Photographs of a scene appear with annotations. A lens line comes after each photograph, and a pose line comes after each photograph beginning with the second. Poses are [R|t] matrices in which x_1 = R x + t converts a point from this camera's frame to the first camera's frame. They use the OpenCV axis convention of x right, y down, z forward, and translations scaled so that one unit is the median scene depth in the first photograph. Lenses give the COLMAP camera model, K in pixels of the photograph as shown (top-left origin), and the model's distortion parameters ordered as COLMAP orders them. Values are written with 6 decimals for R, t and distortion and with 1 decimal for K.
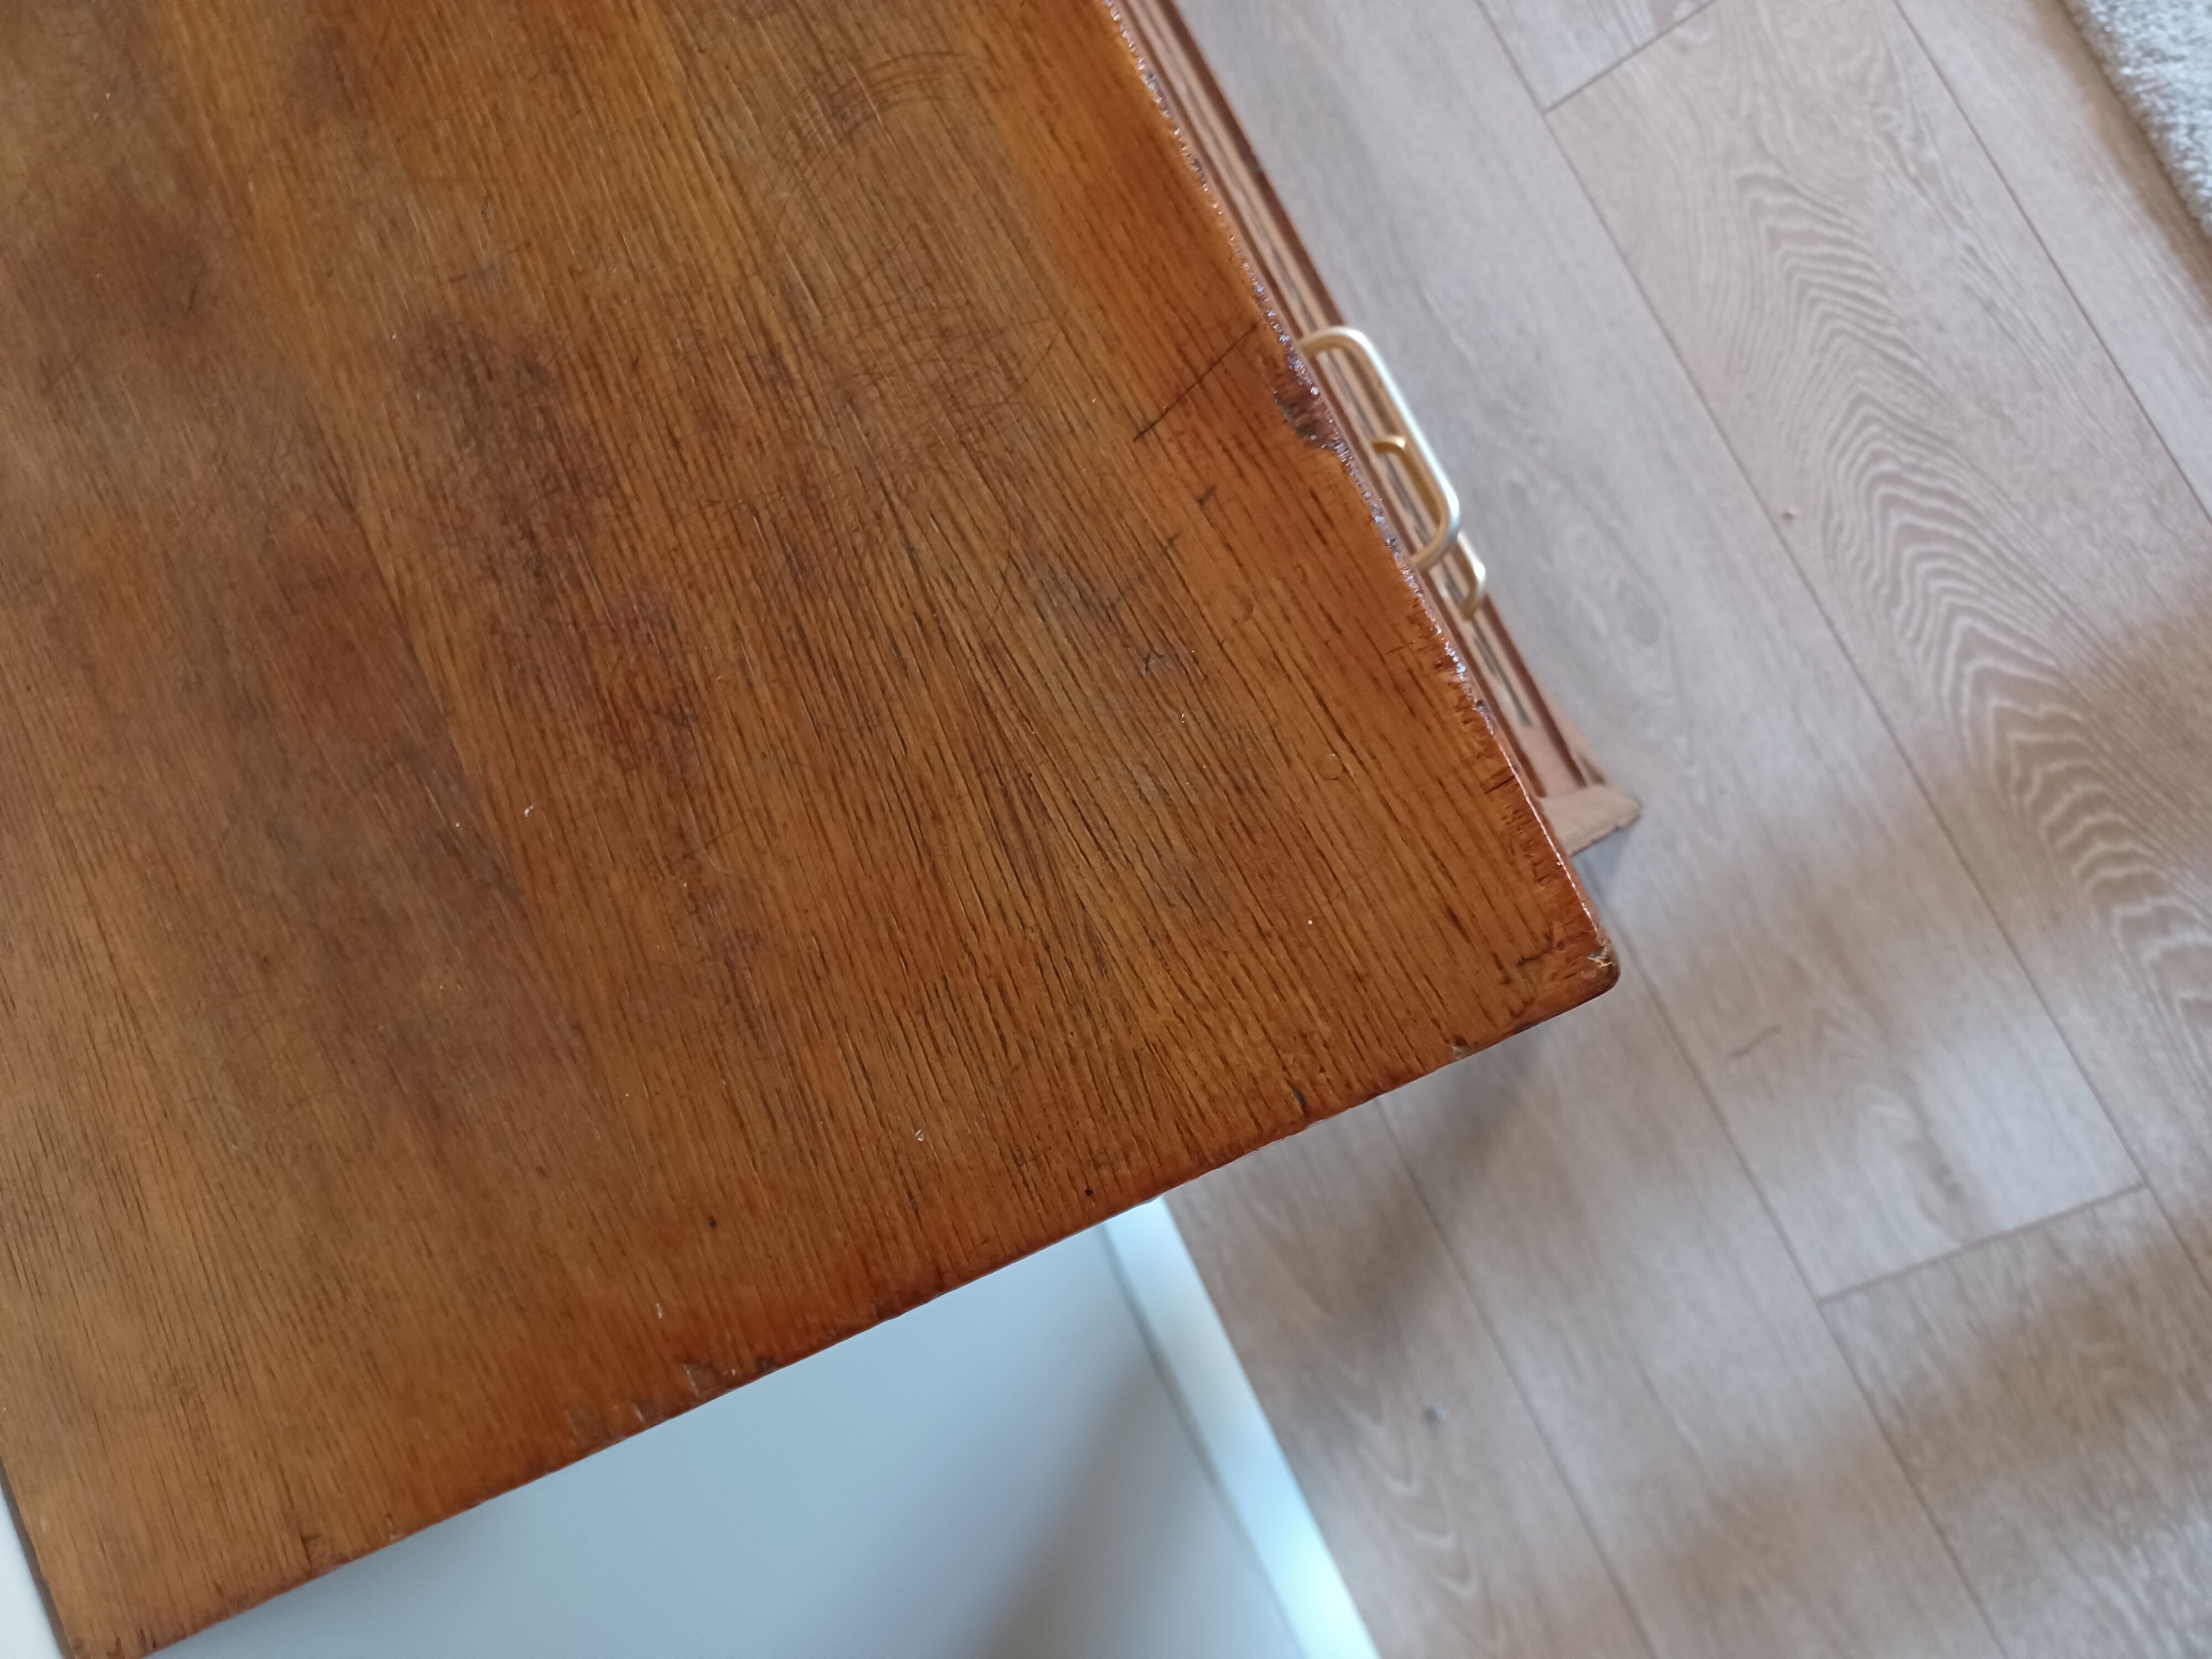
lens RADIAL K [[1598.1, 0, 1104.3], [0, 1598.1, 813.0], [0, 0, 1]] dist [0.064428, -0.050930]
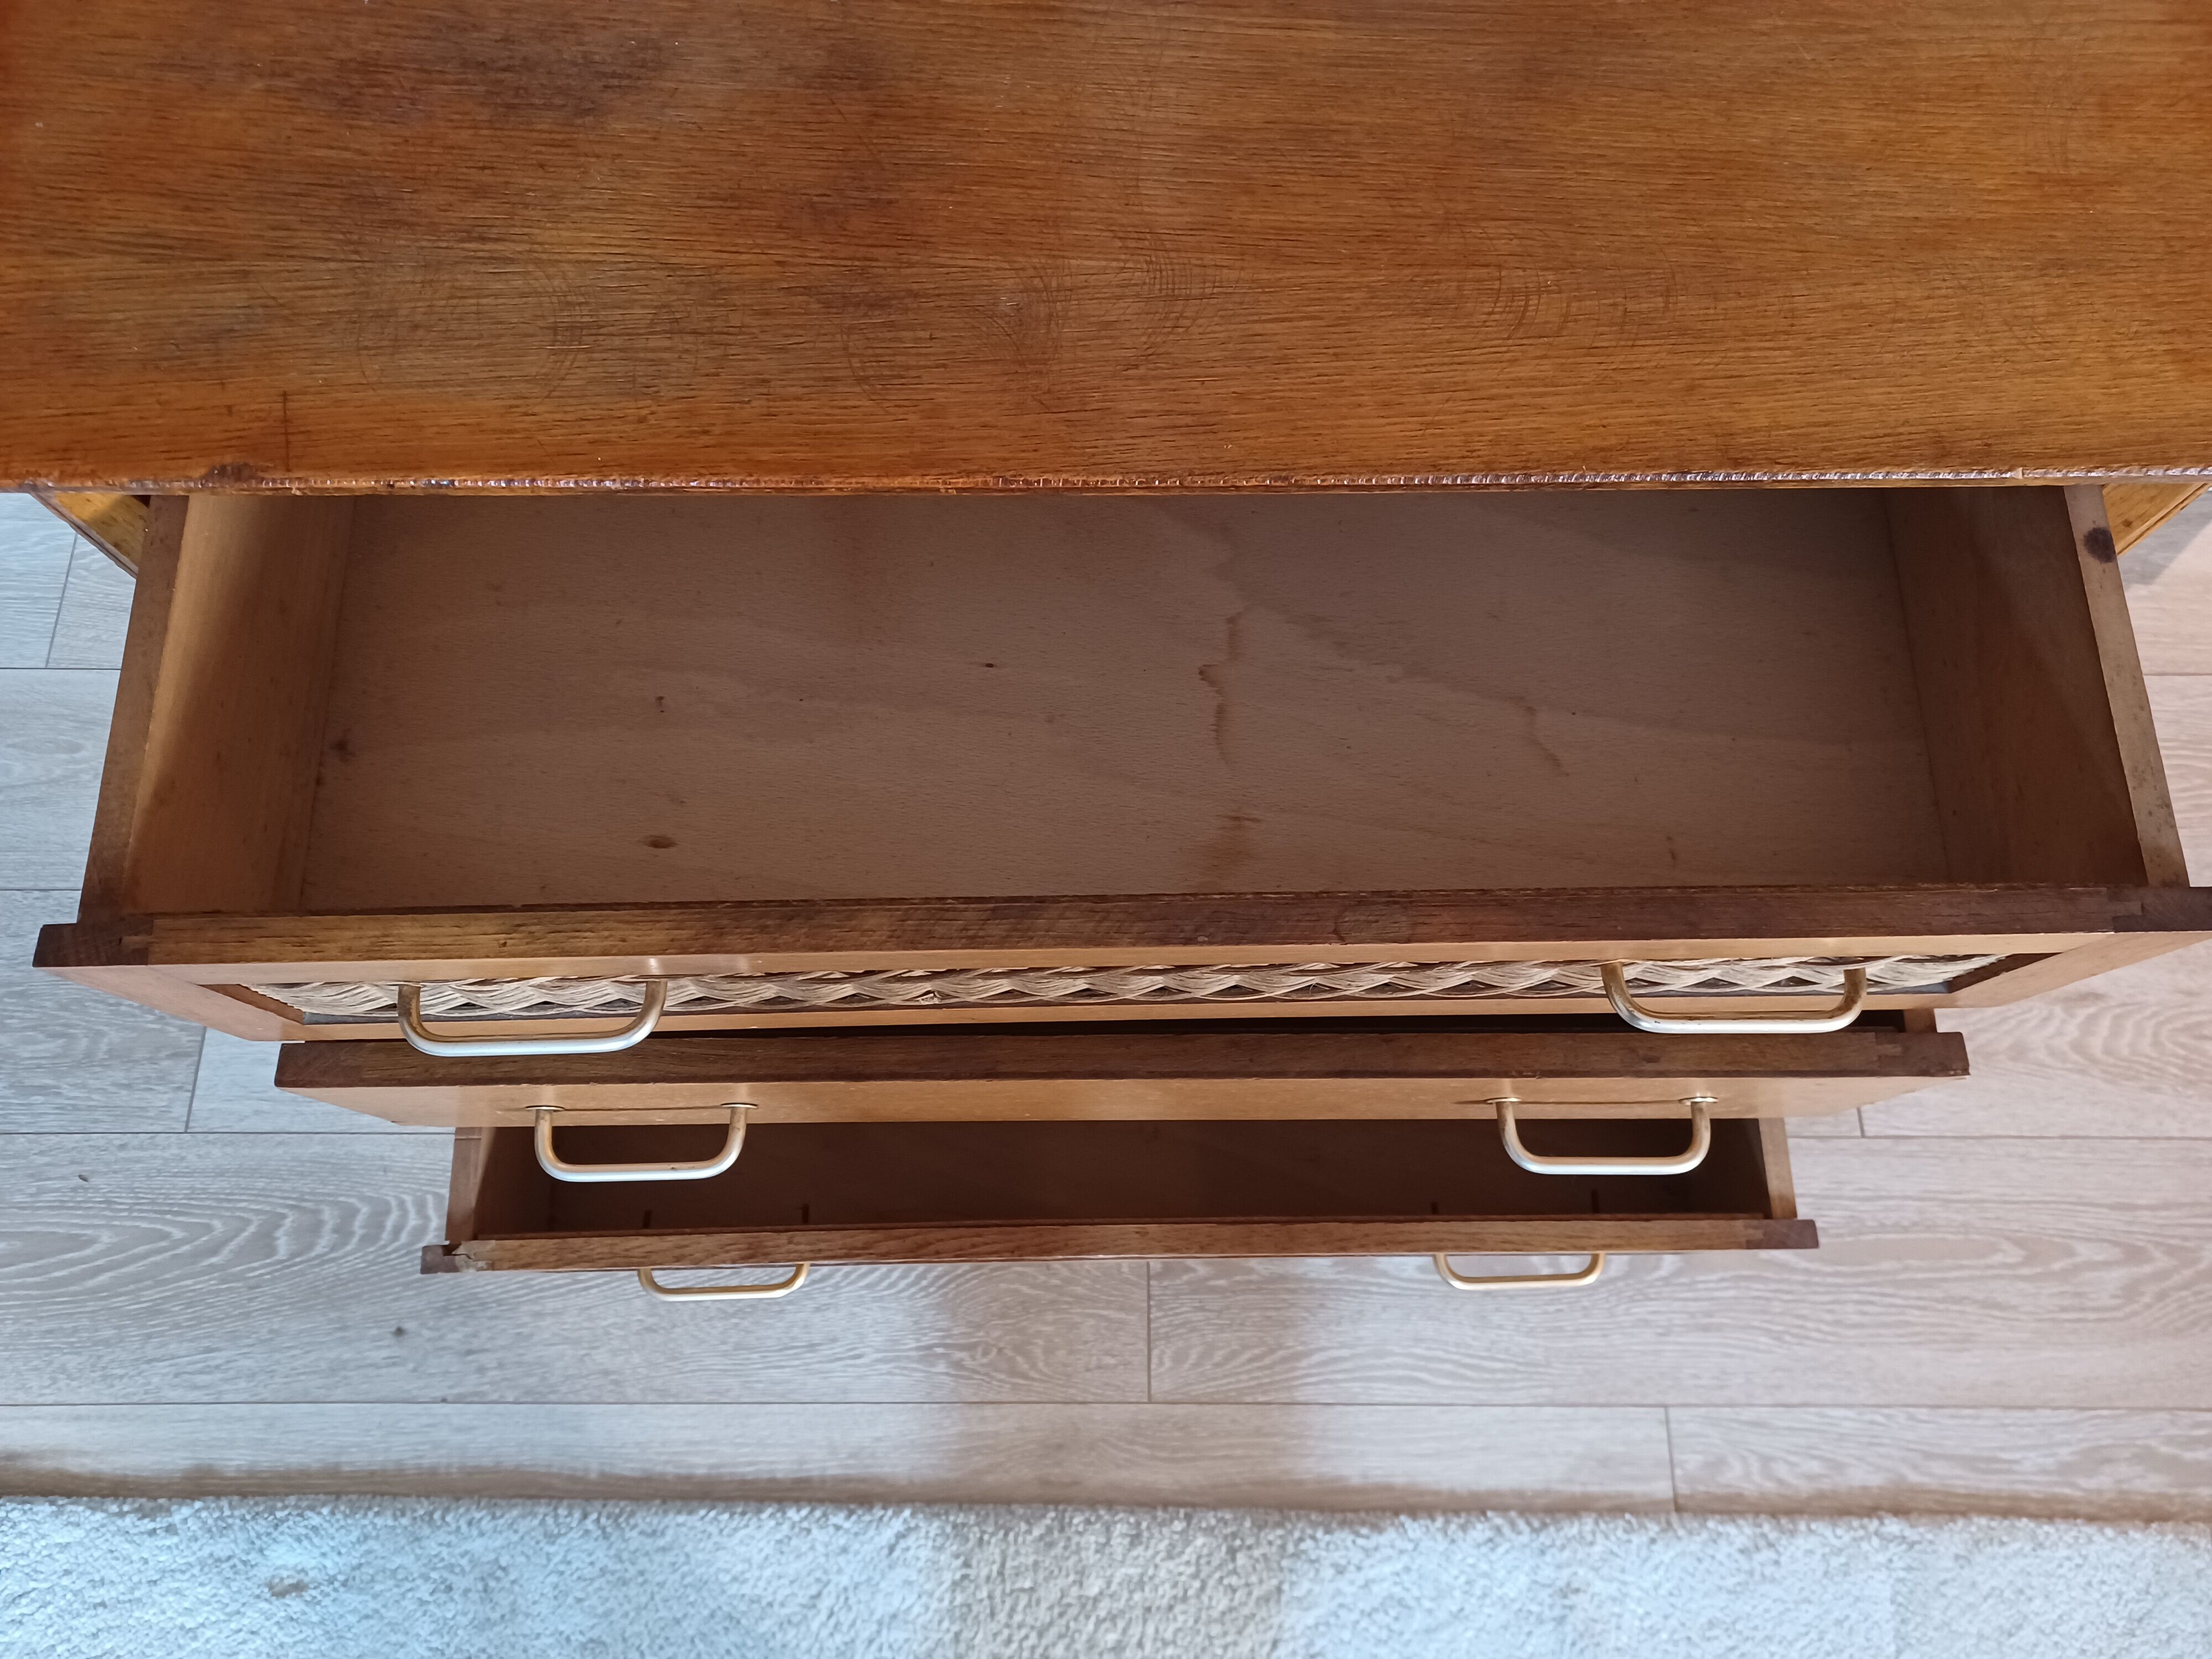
lens RADIAL K [[1636.6, 0, 1105.6], [0, 1636.6, 817.5], [0, 0, 1]] dist [0.001897, 0.040308]
pose [[-0.432047, 0.897576, 0.087711, -0.085246], [-0.889976, -0.440067, 0.119515, -1.154833], [0.145873, -0.026425, 0.988950, -0.513723]]
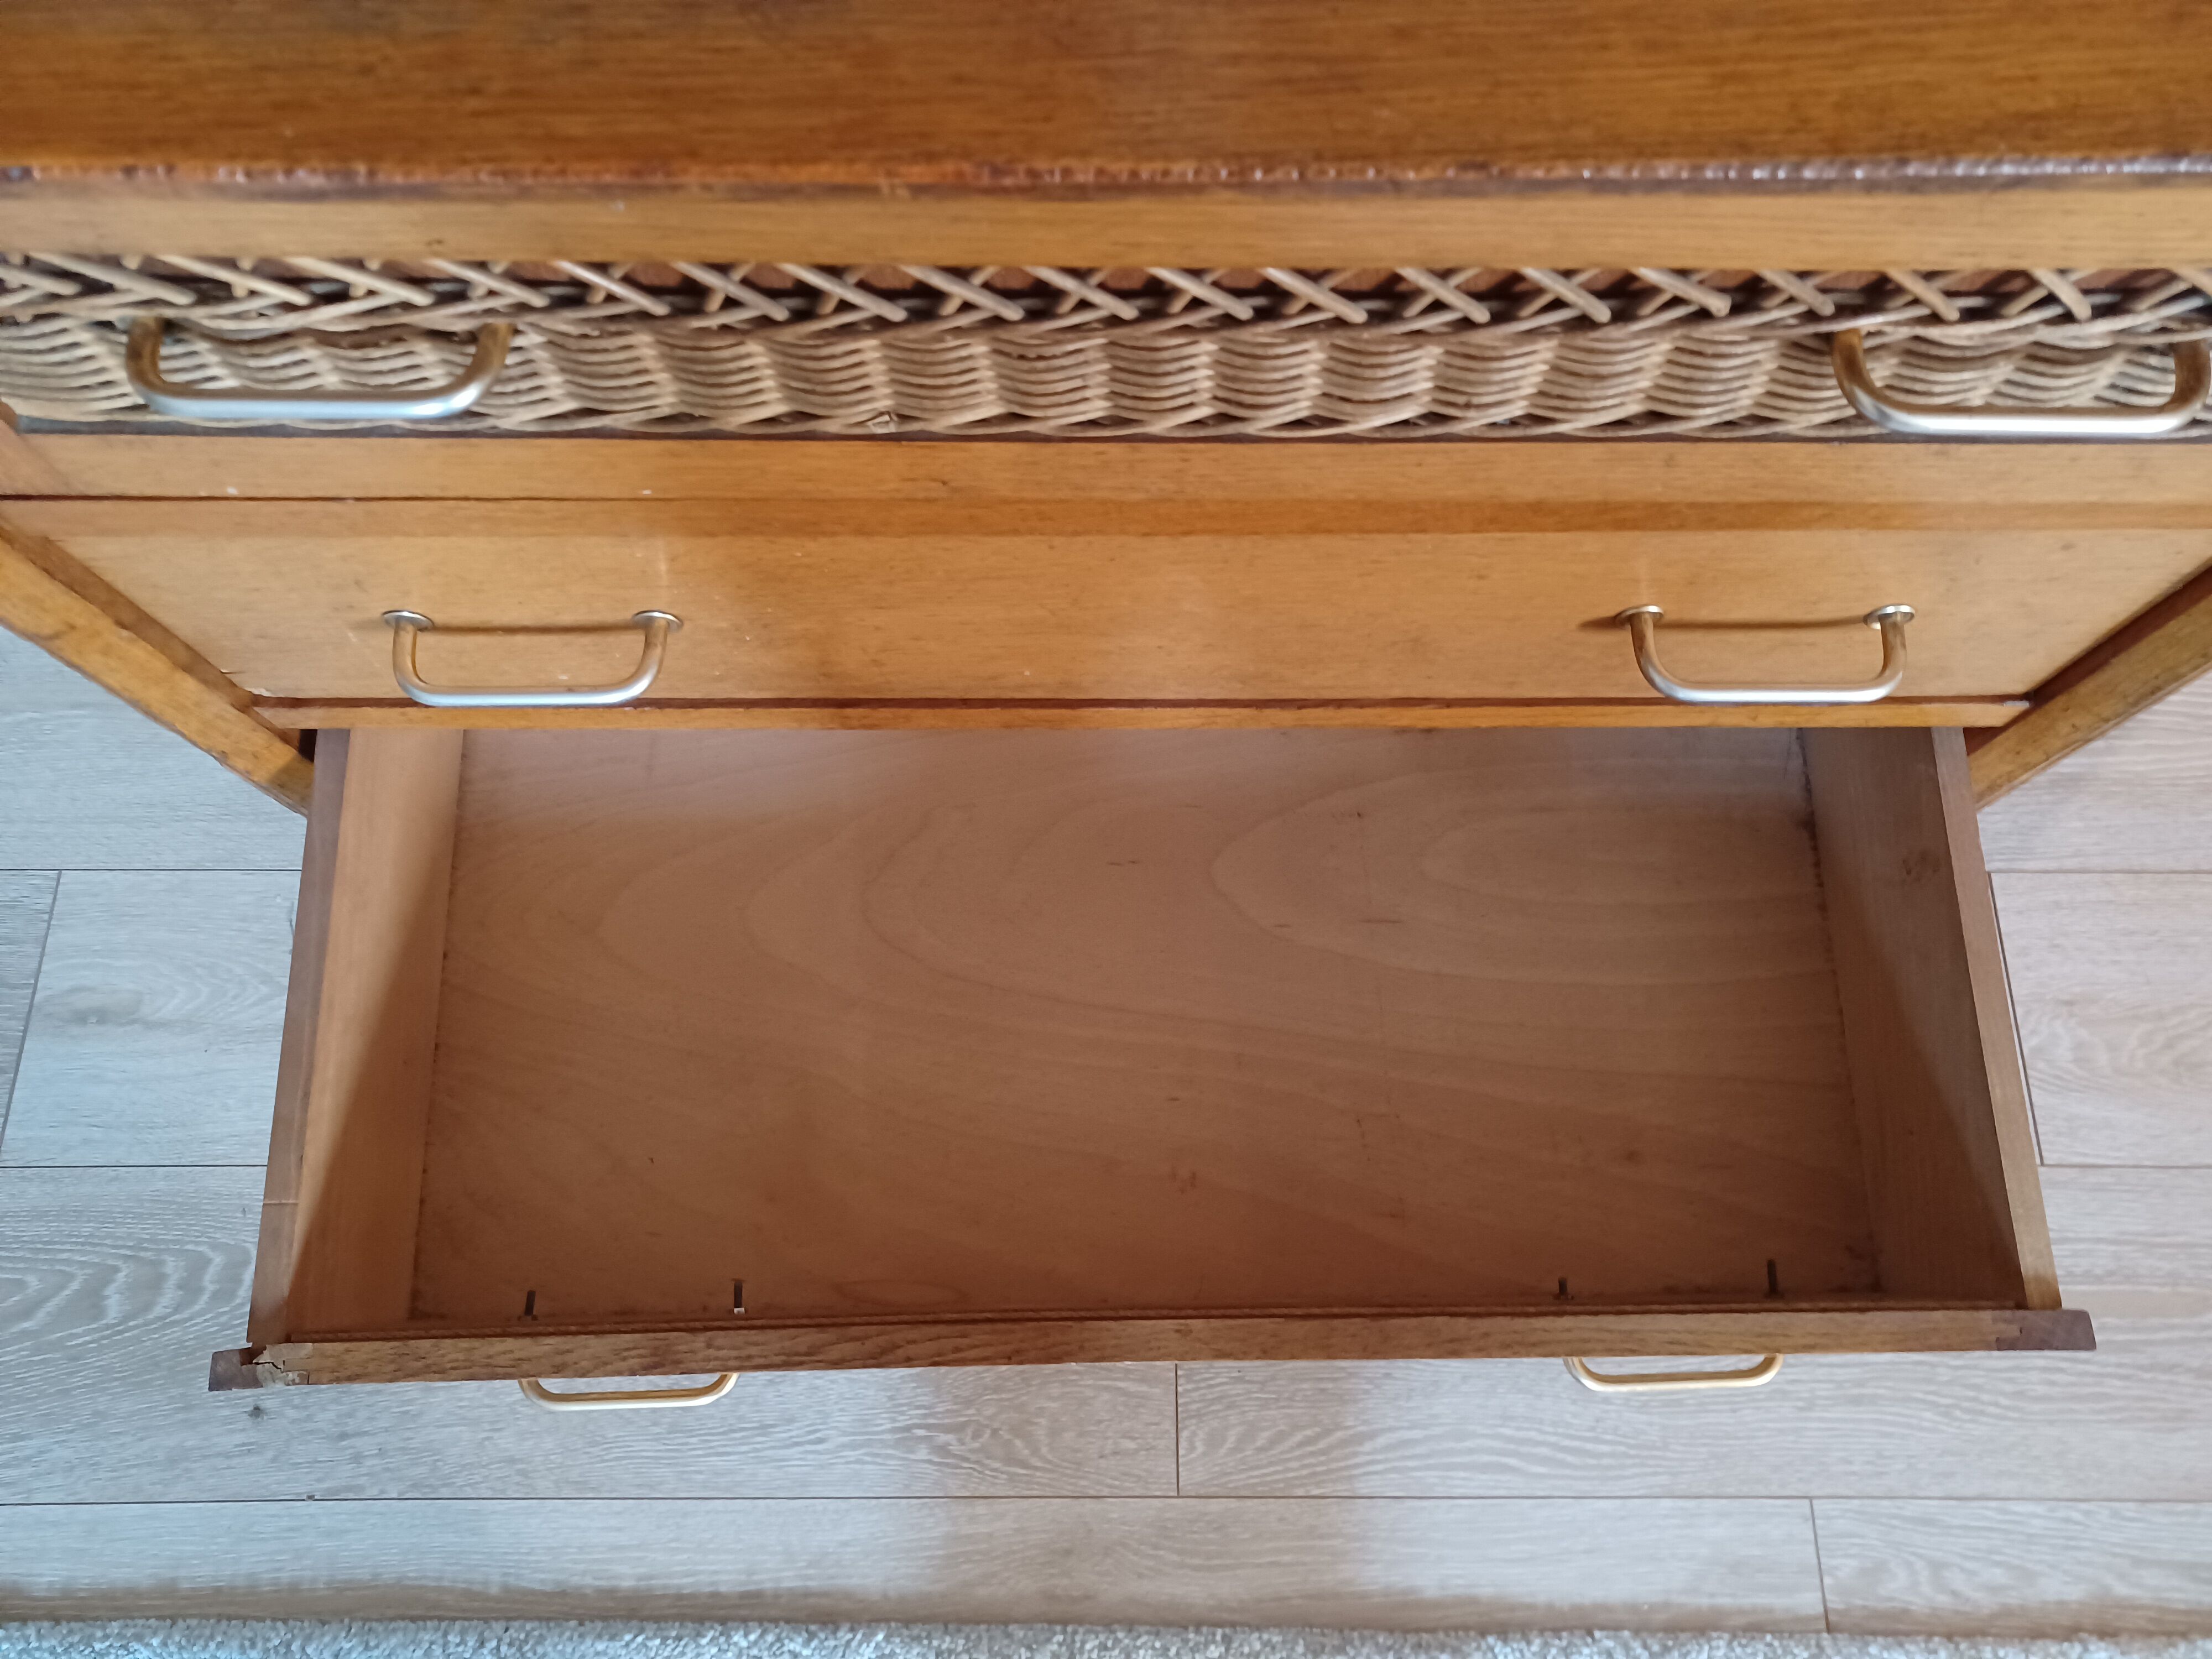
lens RADIAL K [[1631.6, 0, 1099.9], [0, 1631.6, 831.4], [0, 0, 1]] dist [0.009135, 0.037157]
pose [[-0.430262, 0.895854, 0.110994, -0.005725], [-0.890905, -0.441231, 0.107719, -1.061468], [0.145475, -0.052538, 0.987966, 0.054249]]
